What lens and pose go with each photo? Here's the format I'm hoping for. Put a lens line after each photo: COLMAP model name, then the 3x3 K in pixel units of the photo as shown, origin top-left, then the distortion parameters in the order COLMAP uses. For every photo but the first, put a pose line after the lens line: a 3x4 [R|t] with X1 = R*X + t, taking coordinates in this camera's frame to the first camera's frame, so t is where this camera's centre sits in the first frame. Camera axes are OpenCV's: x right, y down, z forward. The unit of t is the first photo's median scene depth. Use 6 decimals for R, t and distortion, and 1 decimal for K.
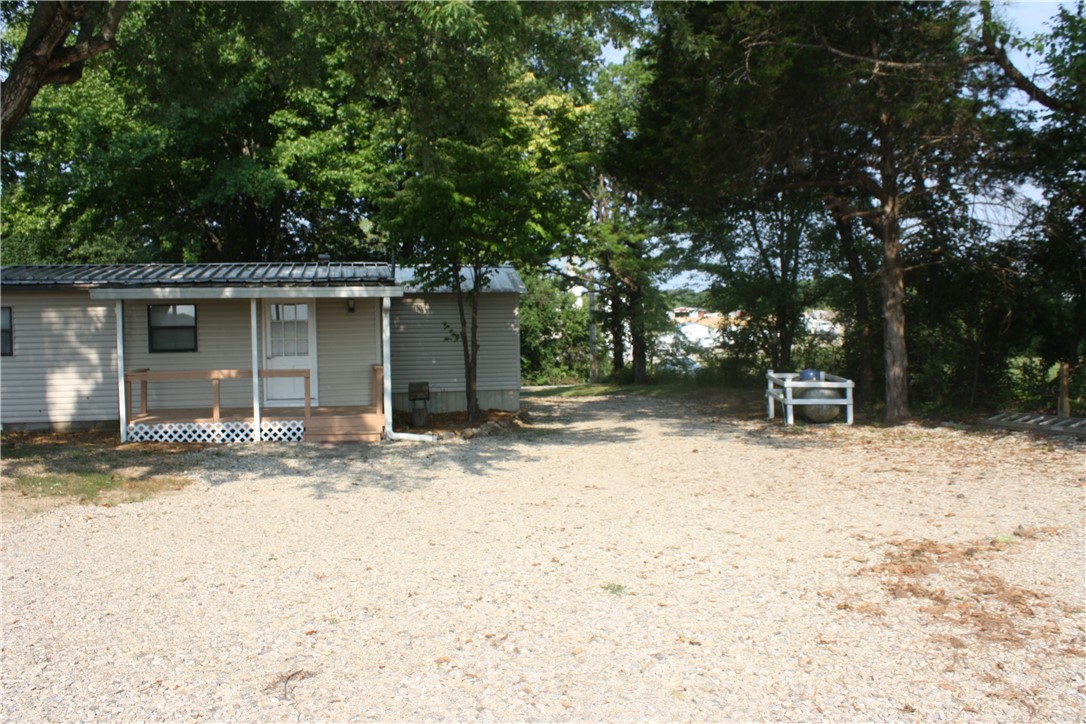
lens RADIAL K [[941.2, 0, 543.0], [0, 941.2, 361.9], [0, 0, 1]] dist [-0.115684, 0.003203]
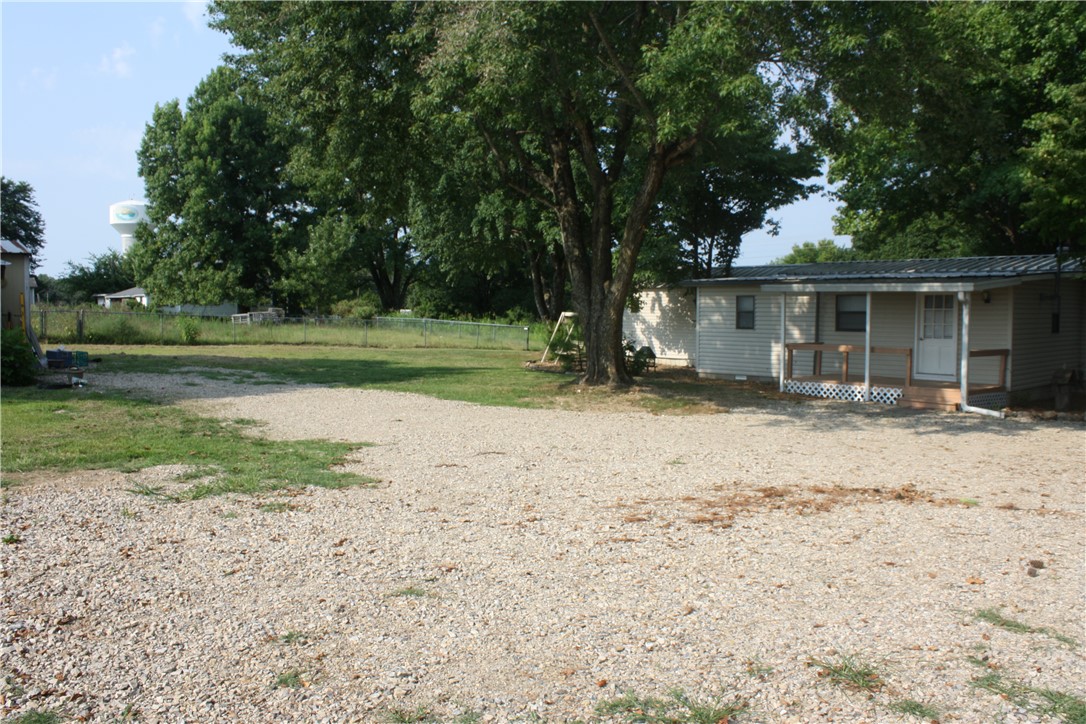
lens RADIAL K [[941.2, 0, 543.6], [0, 941.2, 362.4], [0, 0, 1]] dist [-0.115684, 0.003203]
pose [[0.512485, 0.063588, -0.856339, 0.565135], [-0.046177, 0.997852, 0.046462, -0.008556], [0.857454, 0.015732, 0.514320, -0.057221]]
